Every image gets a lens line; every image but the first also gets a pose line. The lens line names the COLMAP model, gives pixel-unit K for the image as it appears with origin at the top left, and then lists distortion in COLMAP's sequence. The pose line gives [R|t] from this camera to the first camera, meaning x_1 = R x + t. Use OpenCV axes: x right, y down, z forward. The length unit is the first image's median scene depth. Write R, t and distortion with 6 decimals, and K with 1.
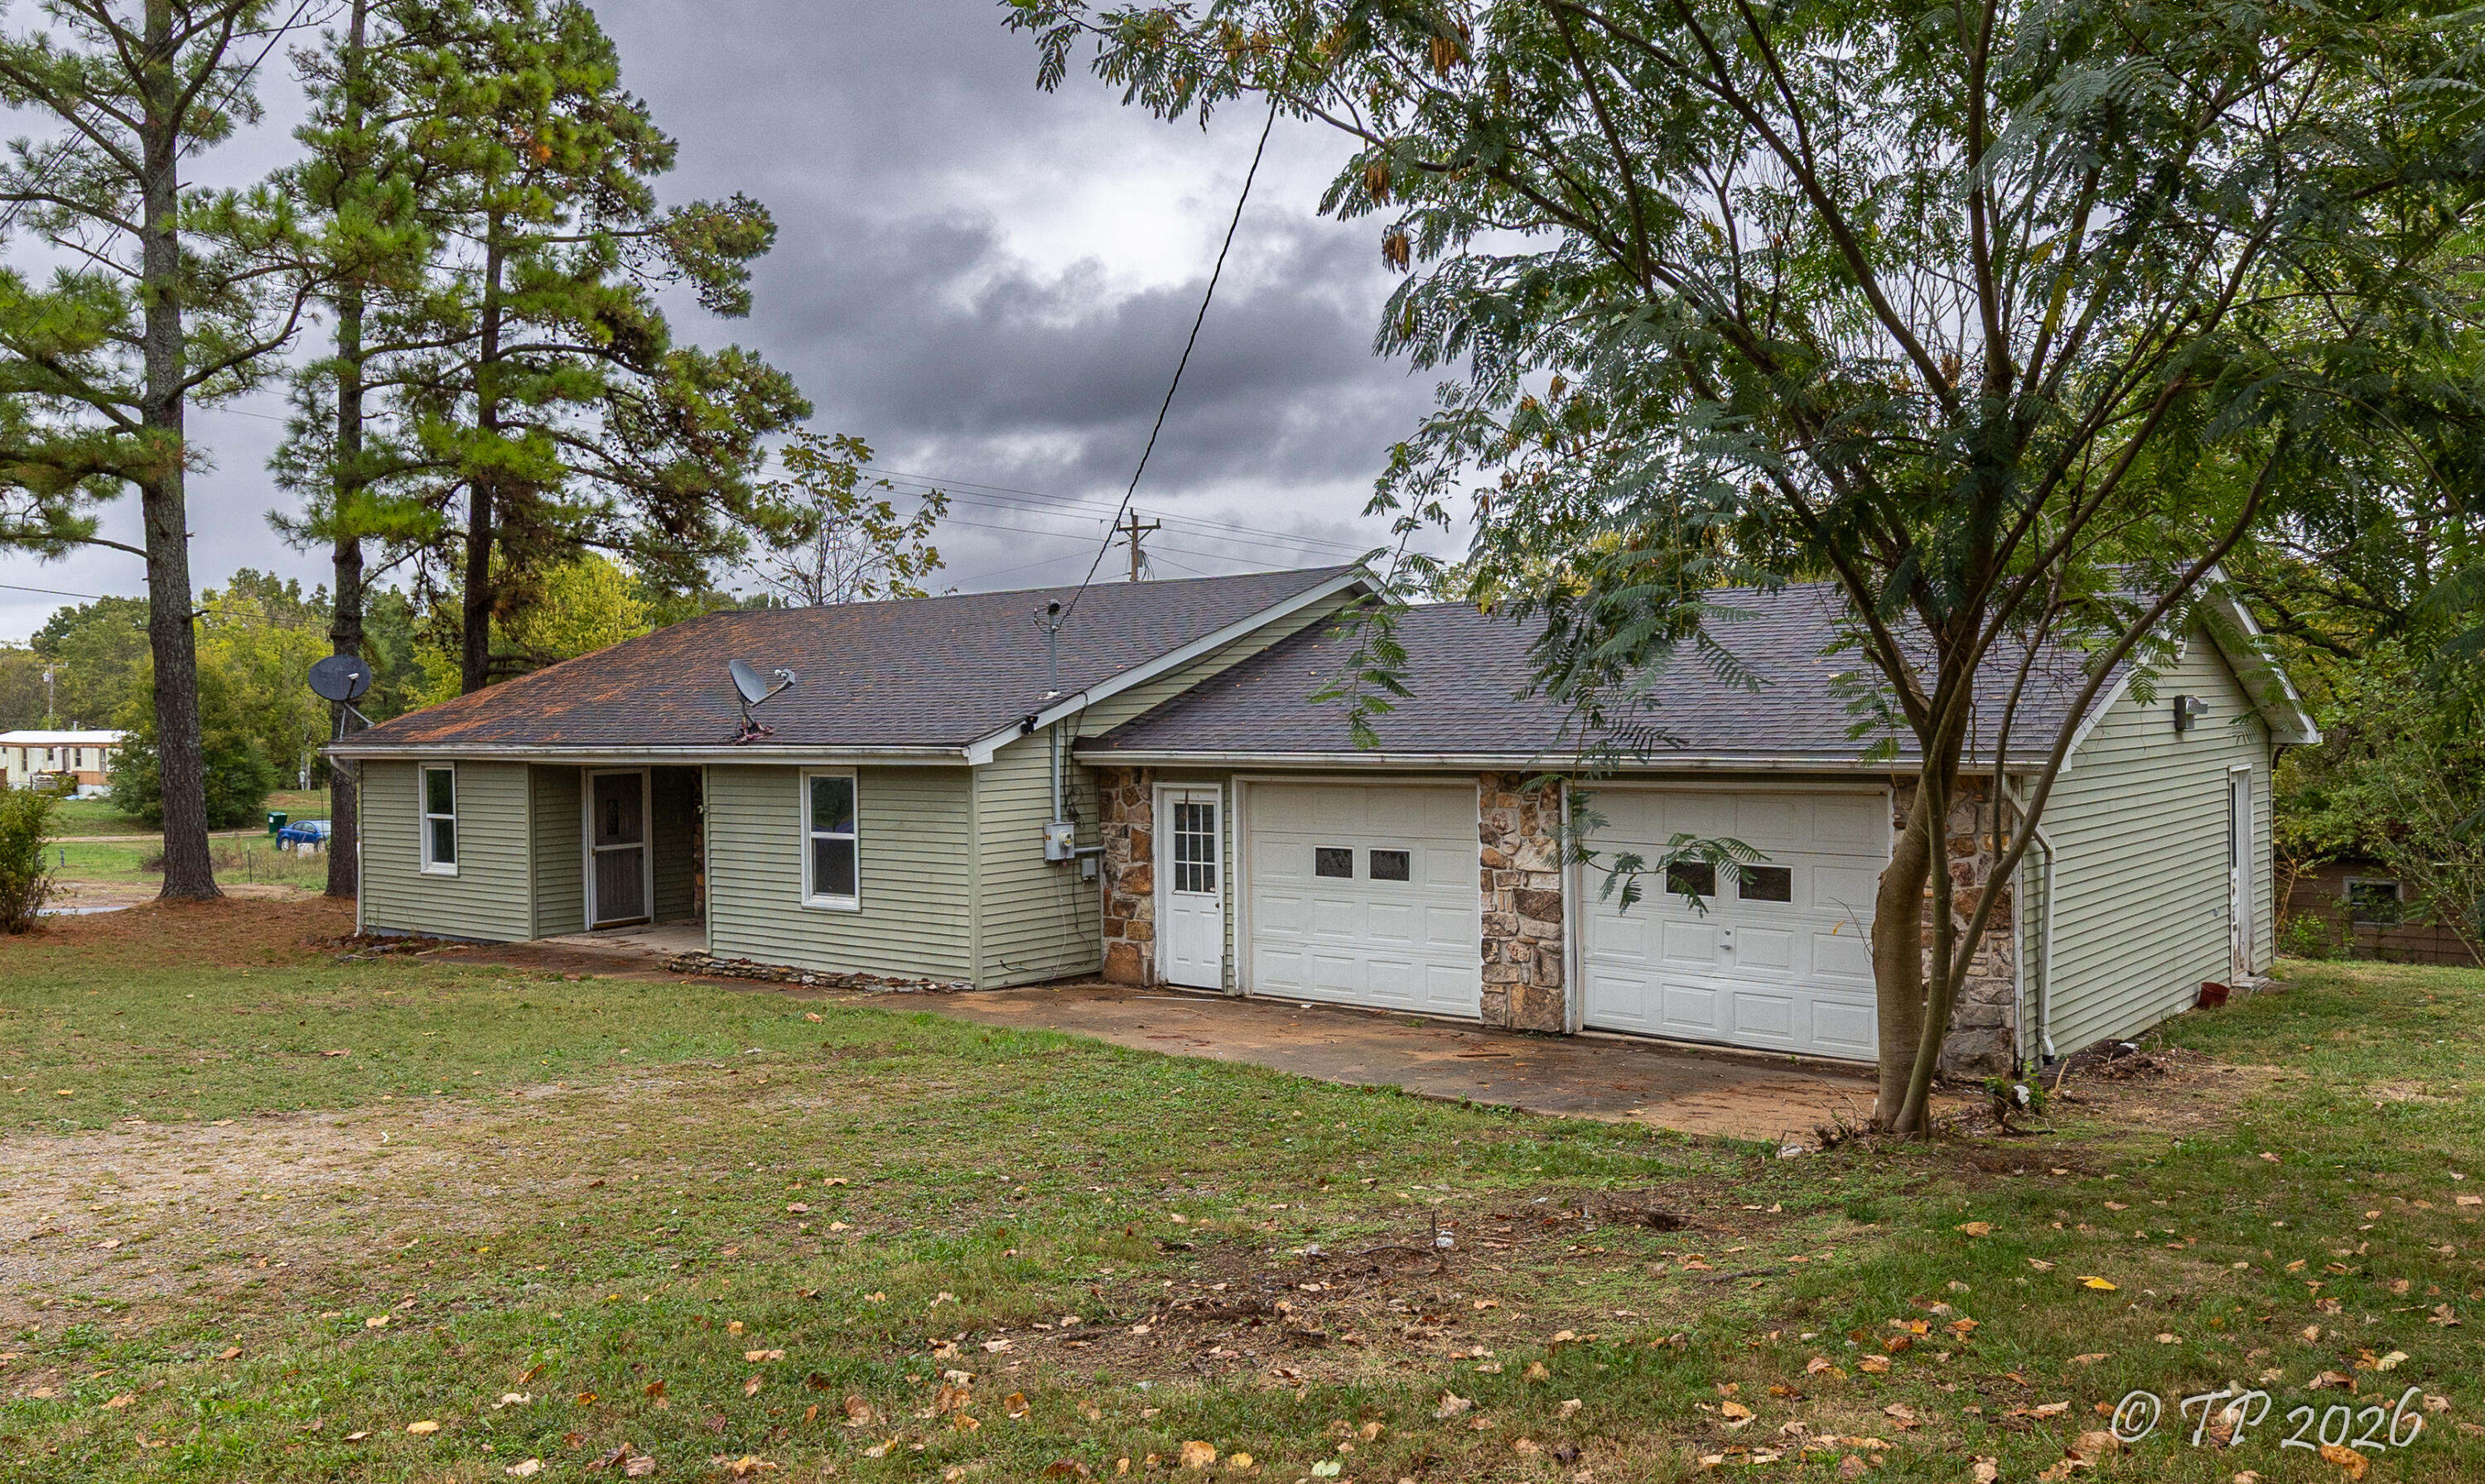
lens RADIAL K [[1886.7, 0, 1242.2], [0, 1886.7, 734.0], [0, 0, 1]] dist [-0.007396, 0.003039]
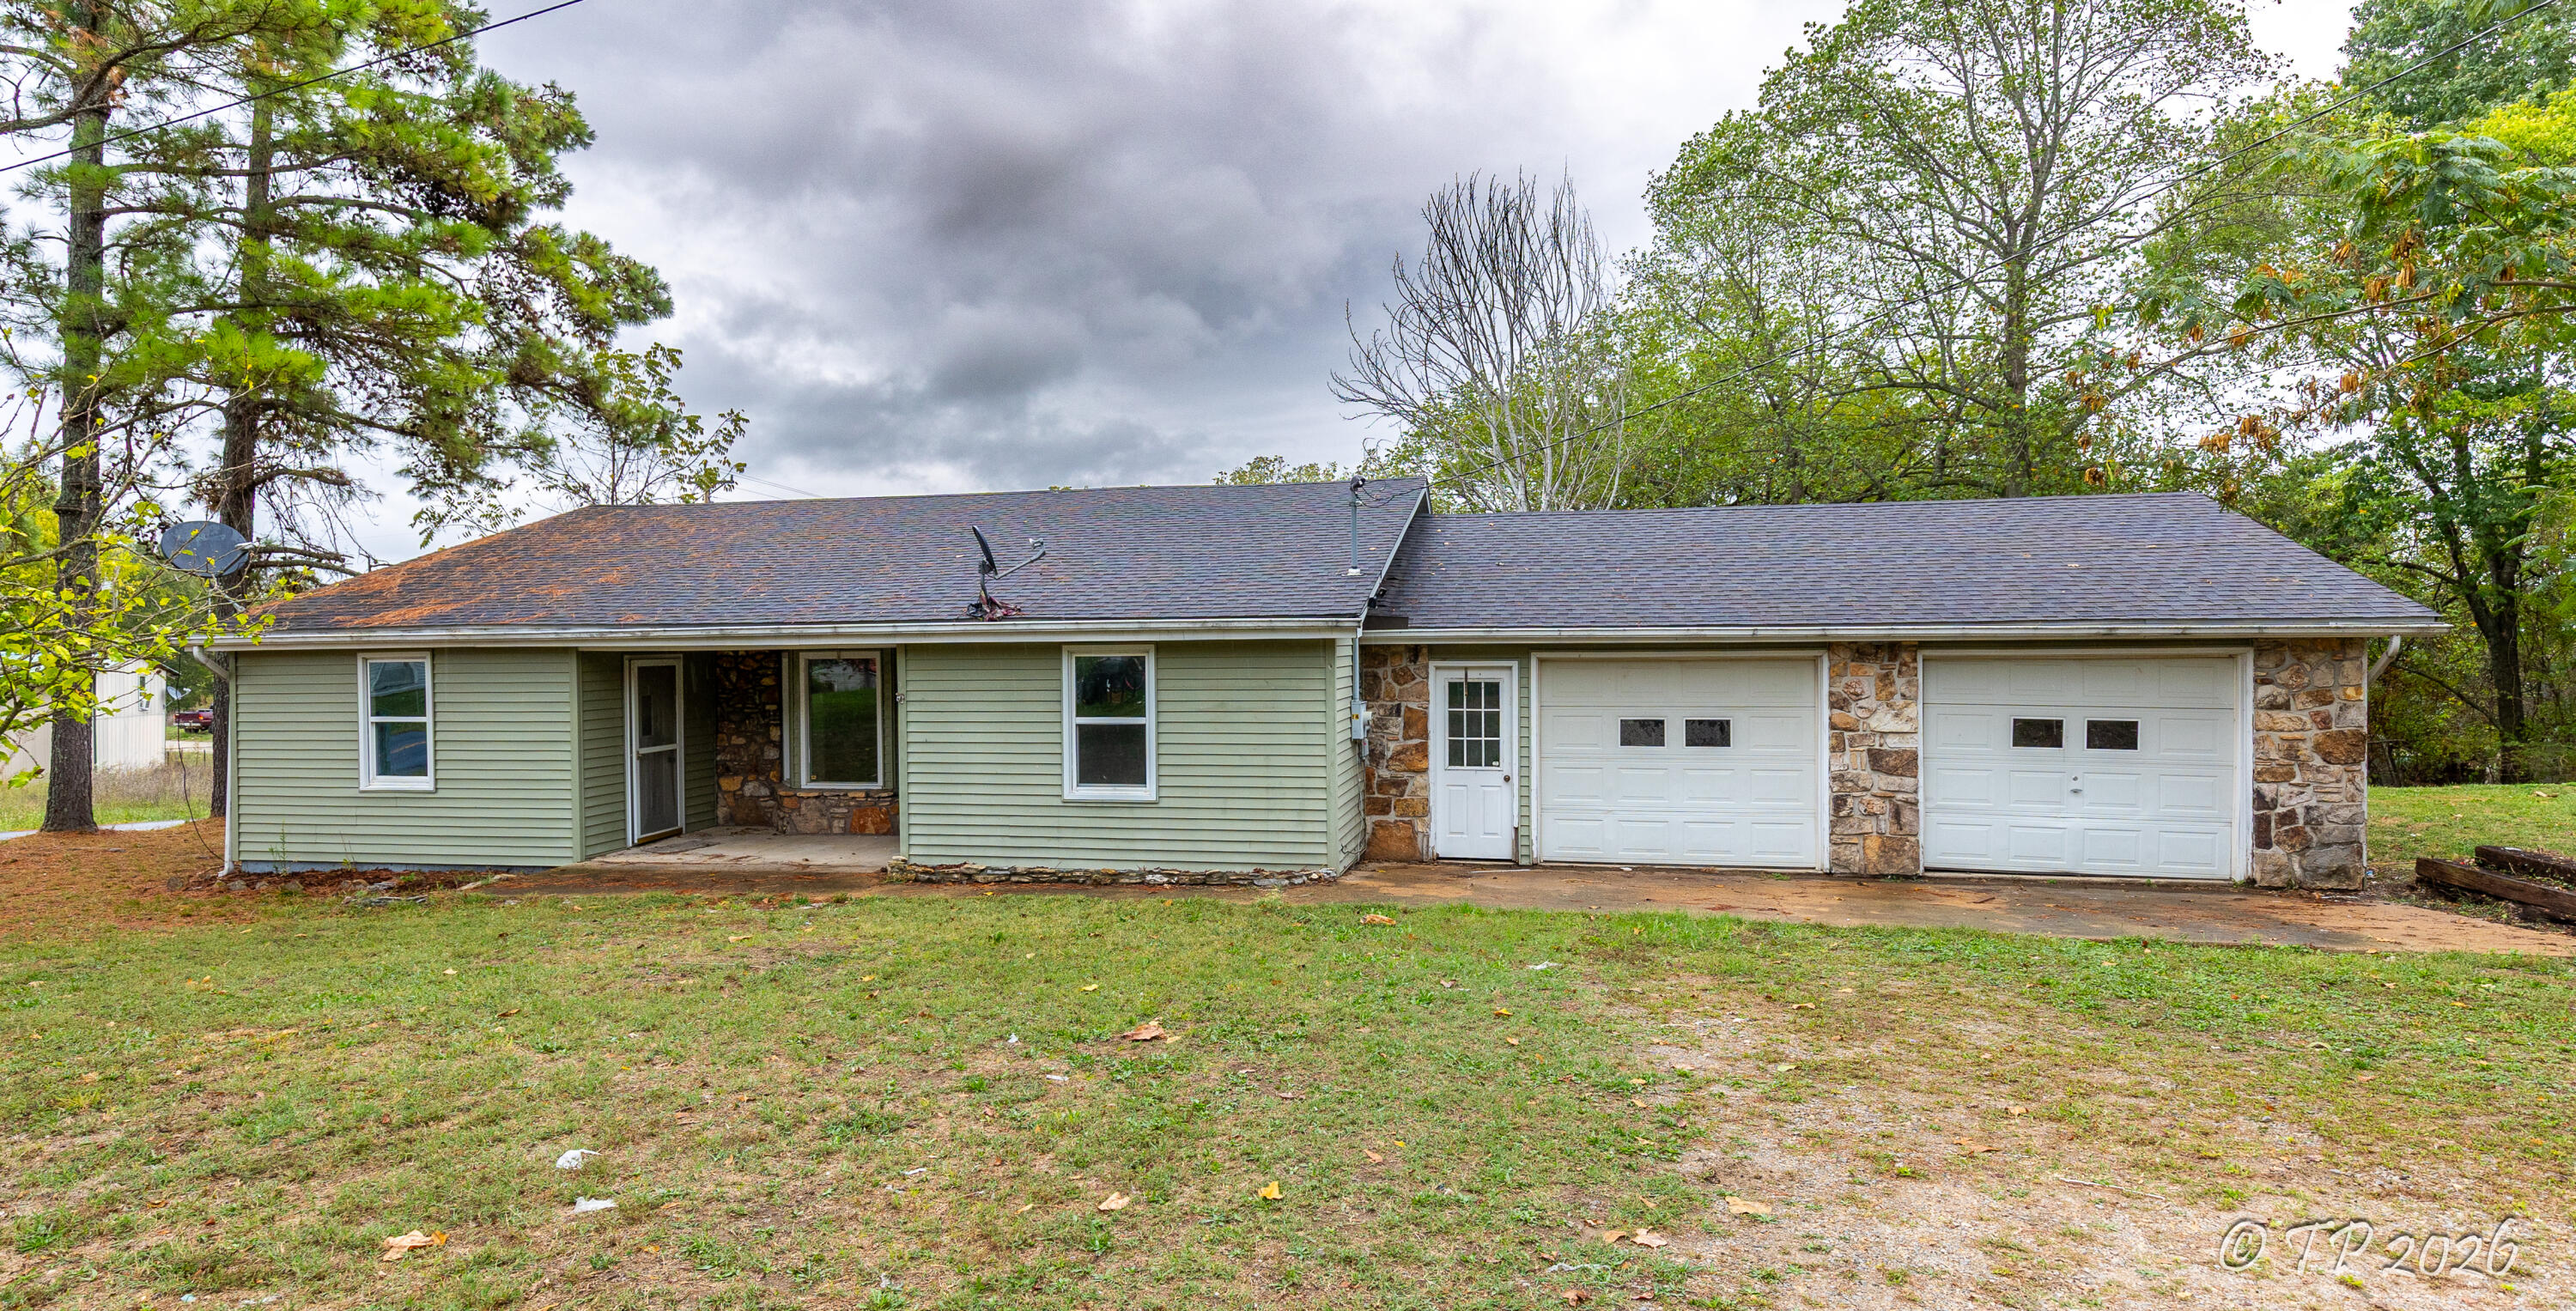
lens RADIAL K [[1341.6, 0, 1287.8], [0, 1341.6, 649.5], [0, 0, 1]] dist [0.006868, -0.001327]
pose [[0.889162, 0.004816, 0.457568, -0.446382], [0.002152, 0.999890, -0.014705, 0.029739], [-0.457588, 0.014060, 0.889053, 0.389022]]
